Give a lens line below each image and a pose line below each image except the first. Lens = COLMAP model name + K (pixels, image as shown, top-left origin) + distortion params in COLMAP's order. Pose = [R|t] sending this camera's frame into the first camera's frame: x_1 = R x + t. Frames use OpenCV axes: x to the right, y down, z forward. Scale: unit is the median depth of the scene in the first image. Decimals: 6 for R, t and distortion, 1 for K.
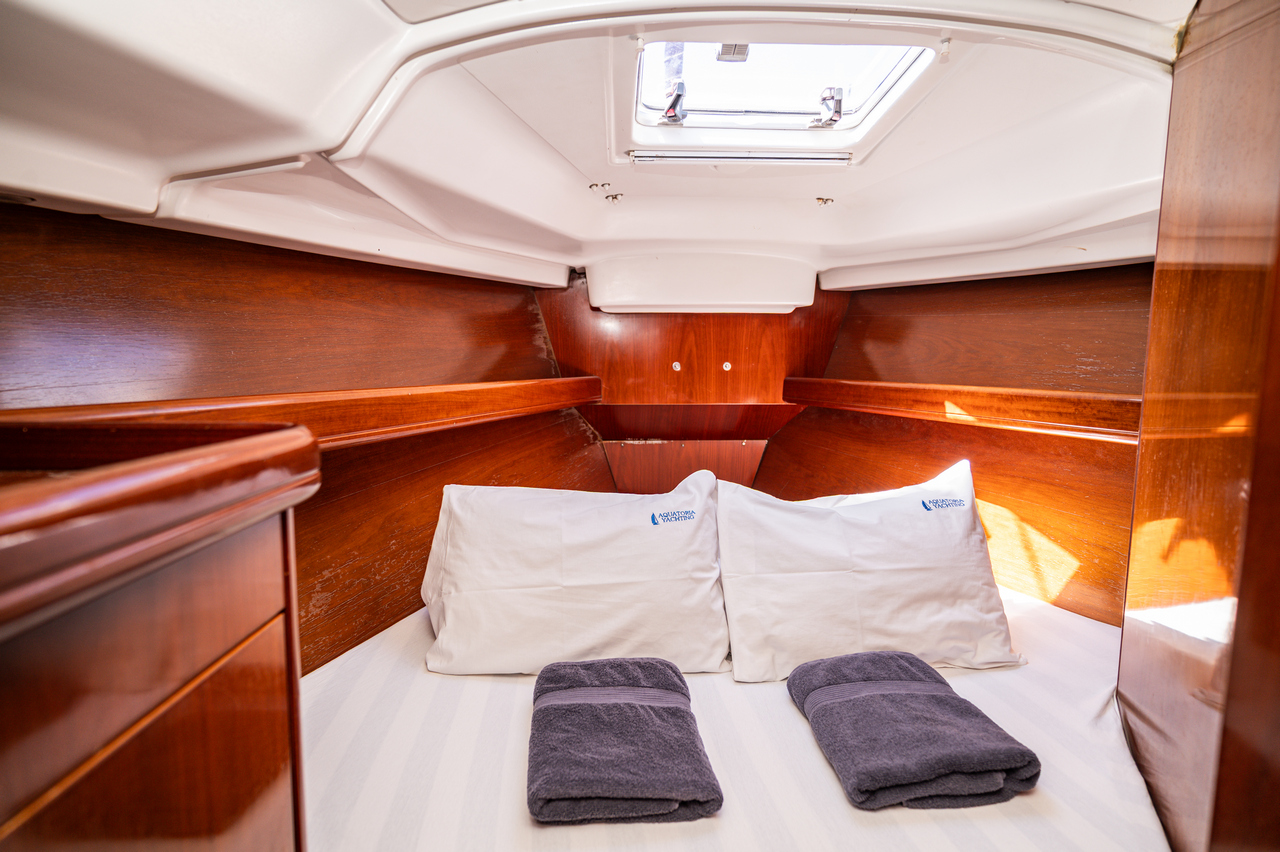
lens RADIAL K [[615.7, 0, 640.0], [0, 615.7, 426.0], [0, 0, 1]] dist [0.000018, 0.001439]
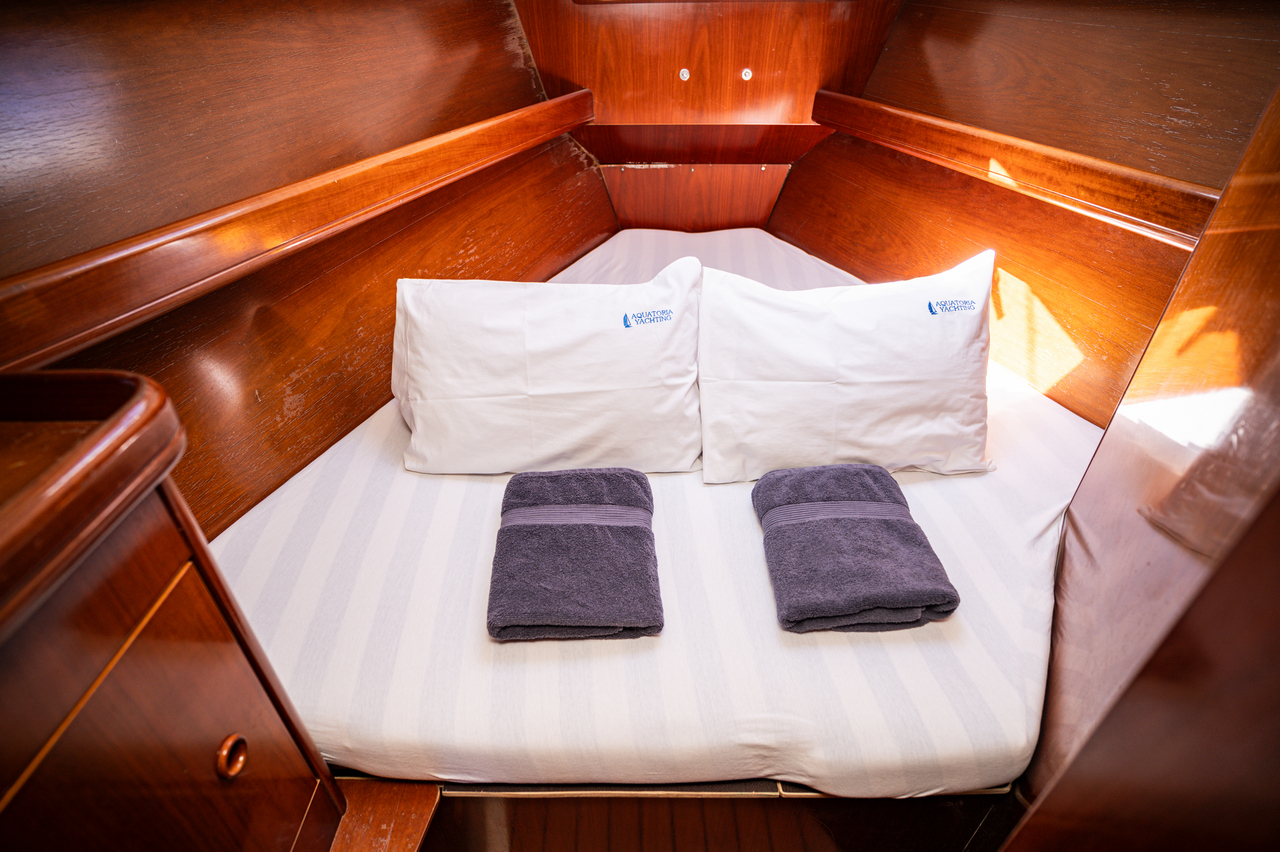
lens RADIAL K [[641.7, 0, 640.0], [0, 641.7, 426.0], [0, 0, 1]] dist [-0.084306, 0.048524]
pose [[0.999015, 0.016855, -0.041050, 0.083815], [0.004528, 0.881511, 0.472142, -0.156443], [0.044144, -0.471863, 0.880566, 0.098355]]
